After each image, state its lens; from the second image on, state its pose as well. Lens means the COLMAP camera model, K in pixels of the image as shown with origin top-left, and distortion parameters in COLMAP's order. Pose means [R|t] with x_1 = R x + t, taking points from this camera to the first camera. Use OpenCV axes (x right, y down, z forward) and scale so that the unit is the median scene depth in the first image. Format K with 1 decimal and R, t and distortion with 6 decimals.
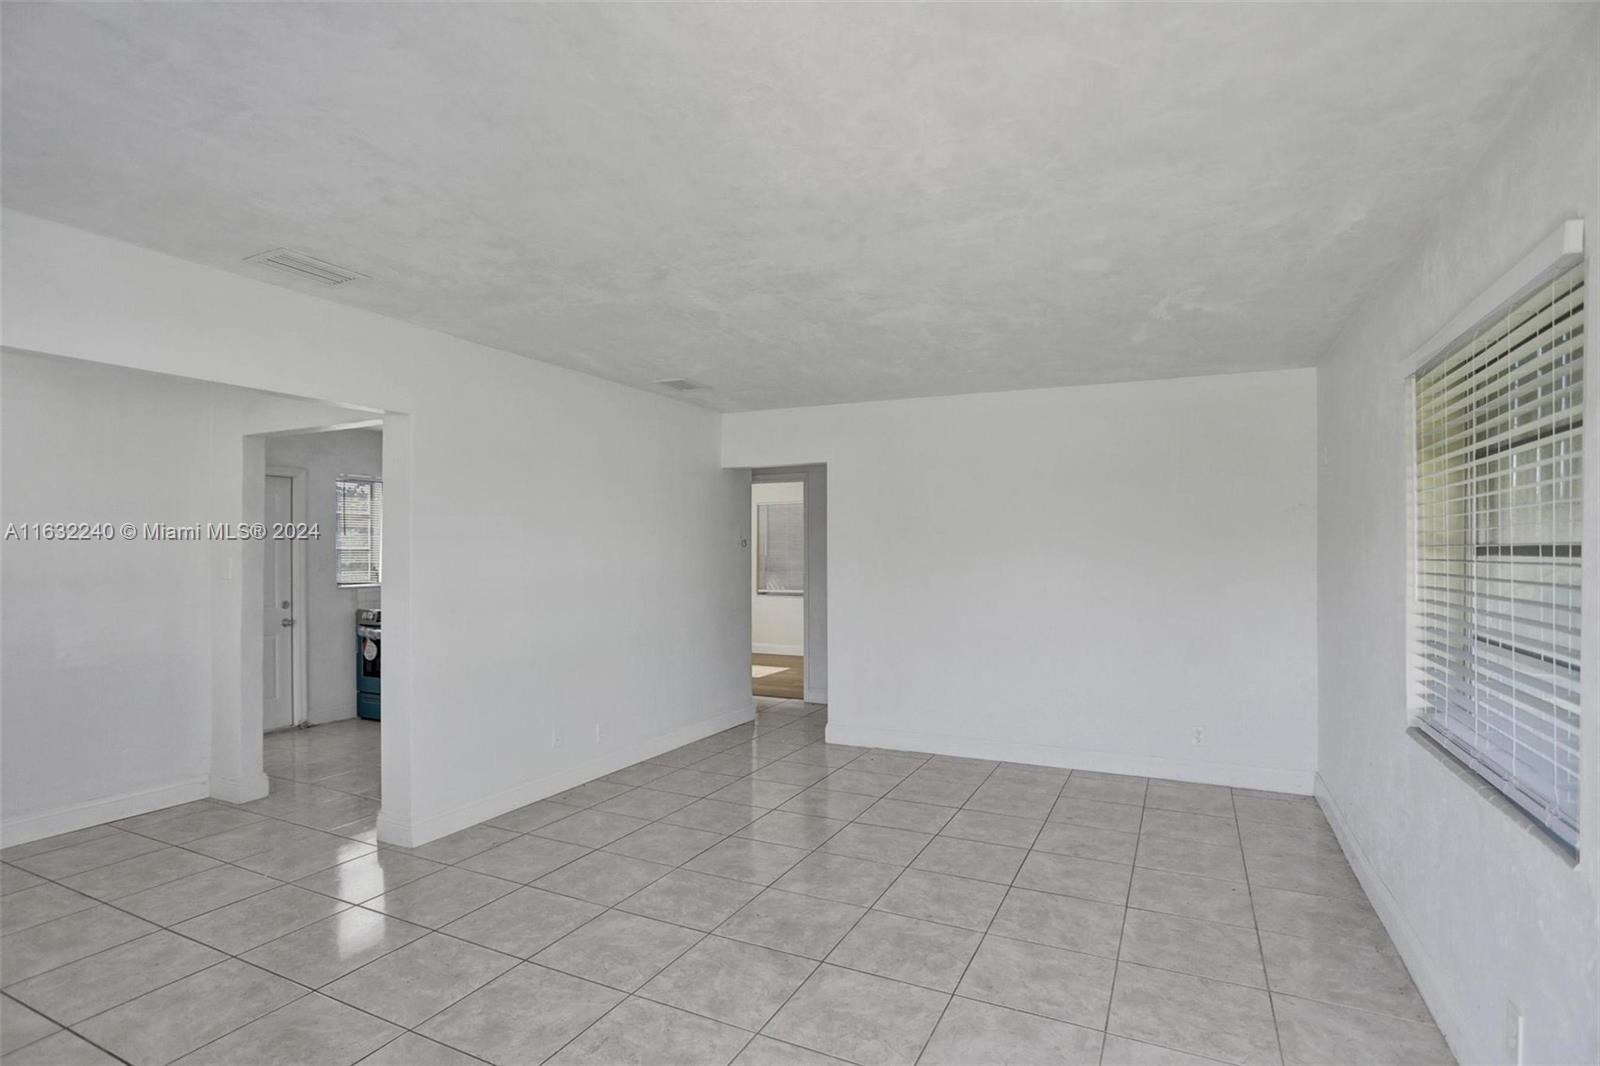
lens RADIAL K [[798.1, 0, 784.3], [0, 798.1, 537.9], [0, 0, 1]] dist [-0.060880, 0.029293]
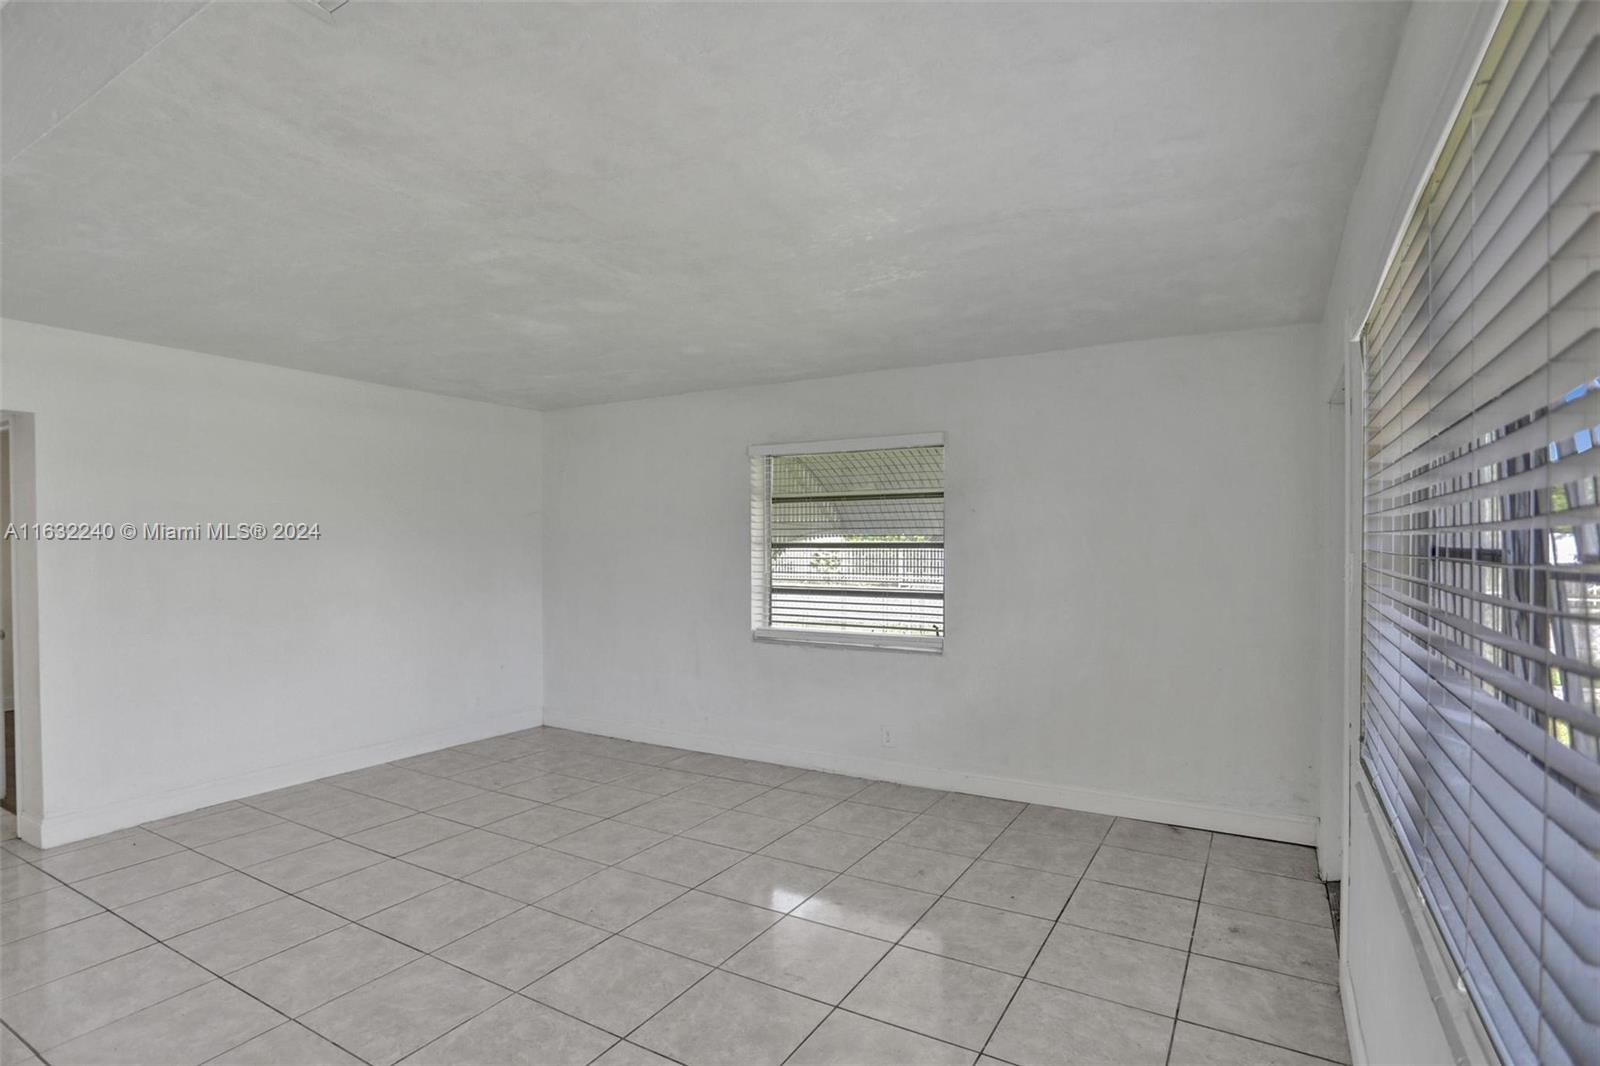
lens RADIAL K [[806.5, 0, 799.2], [0, 806.5, 560.1], [0, 0, 1]] dist [-0.088394, 0.059714]
pose [[0.064549, -0.021036, 0.997693, -0.872556], [-0.012783, 0.999678, 0.021905, 0.002364], [-0.997833, -0.014168, 0.064259, 0.578013]]
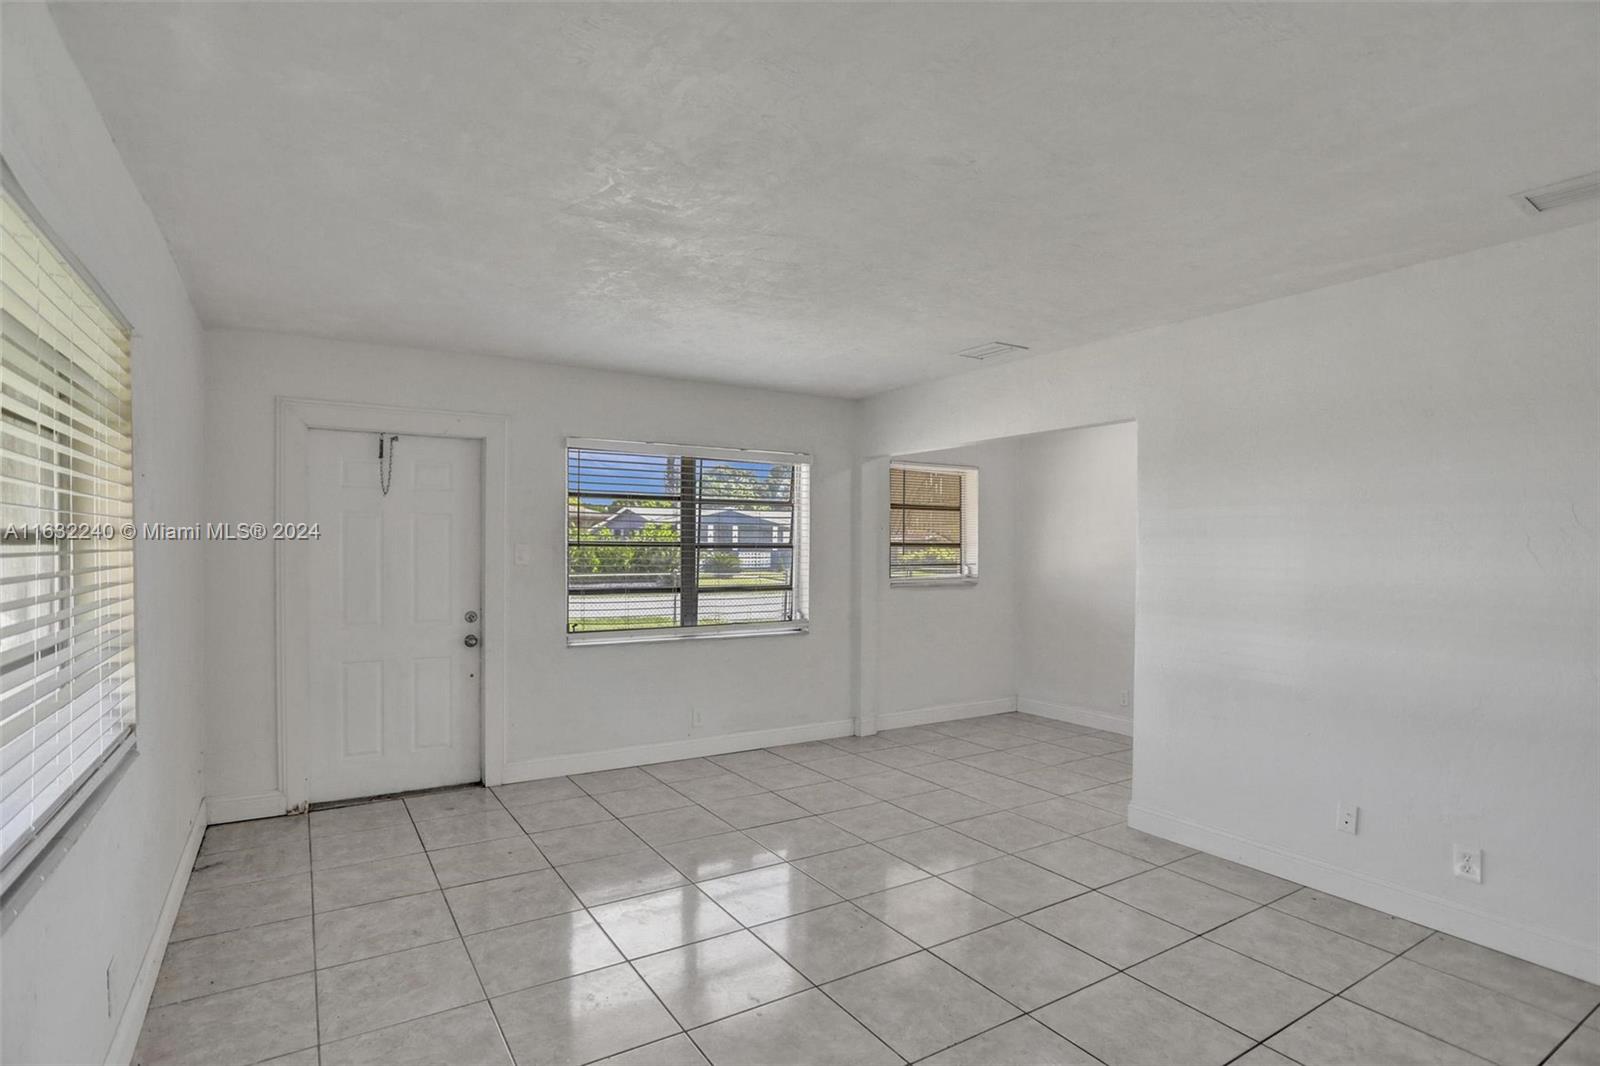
lens RADIAL K [[805.1, 0, 801.3], [0, 805.1, 541.4], [0, 0, 1]] dist [-0.062937, 0.029950]
pose [[-0.508539, -0.006785, -0.861012, 0.715538], [0.005500, 0.999923, -0.011128, 0.018350], [0.861021, -0.010395, -0.508463, 1.224782]]
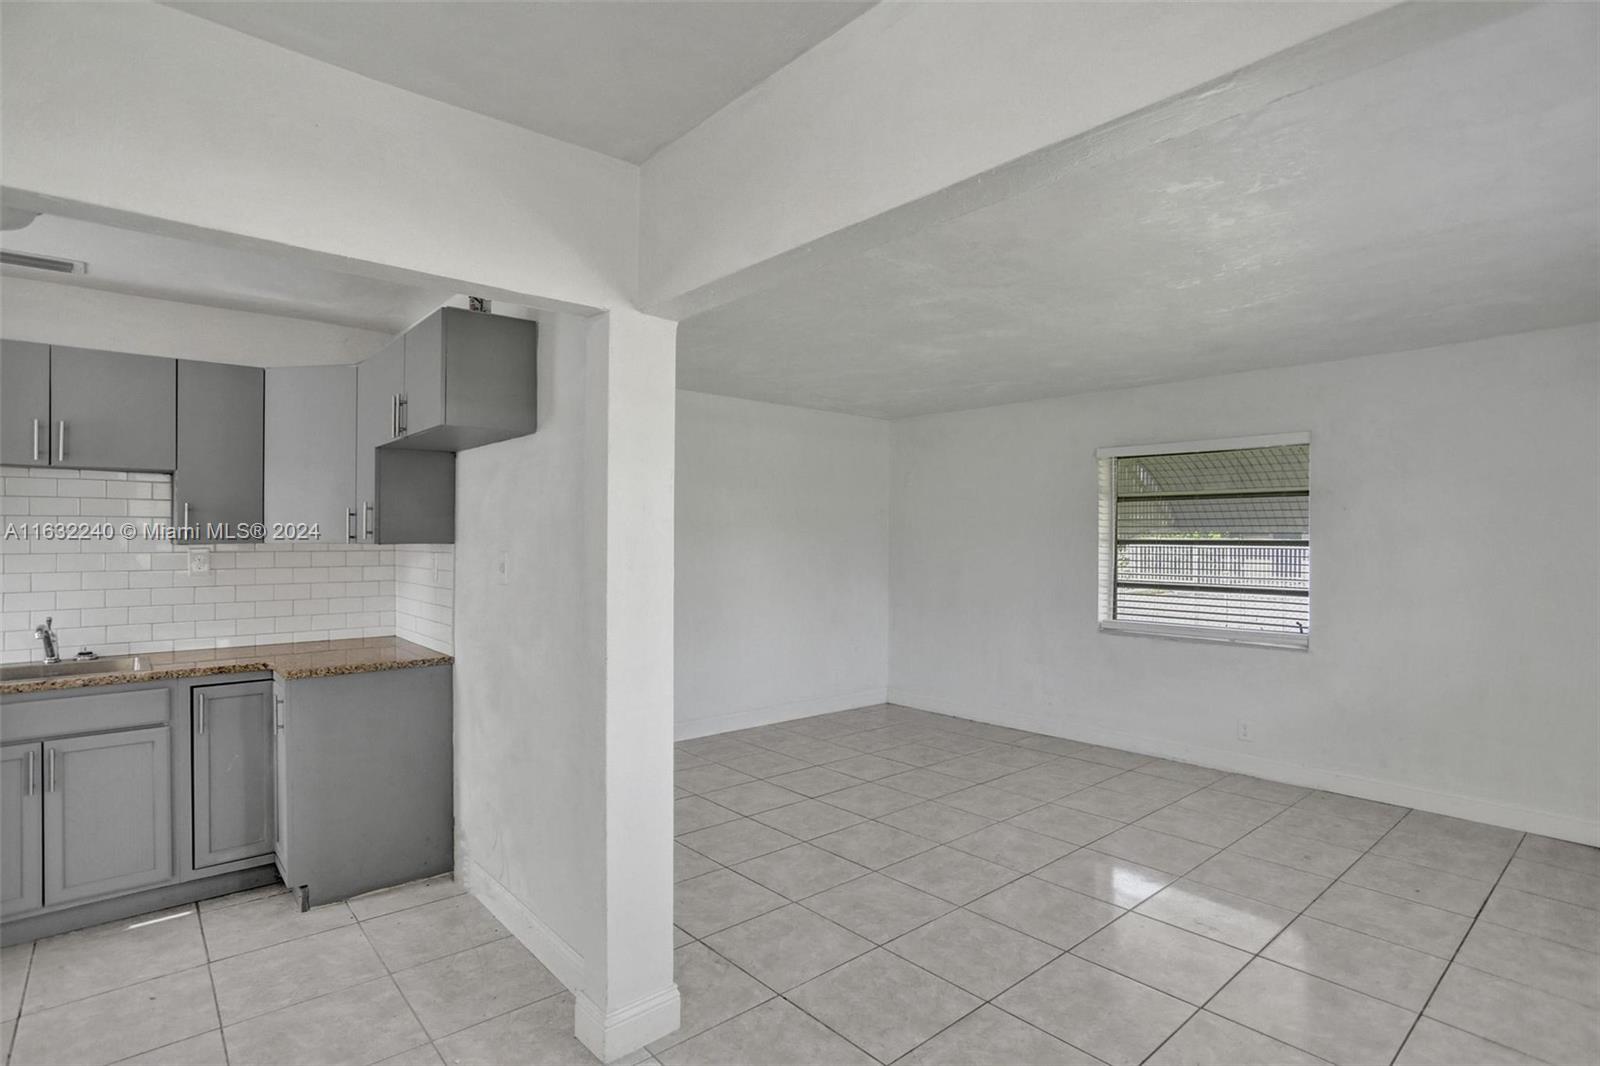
lens RADIAL K [[805.1, 0, 801.3], [0, 805.1, 541.4], [0, 0, 1]] dist [-0.062937, 0.029950]
pose [[0.374191, -0.000619, 0.927352, -1.064191], [-0.018215, 0.999802, 0.008017, 0.006095], [-0.927173, -0.019891, 0.374106, 0.717936]]
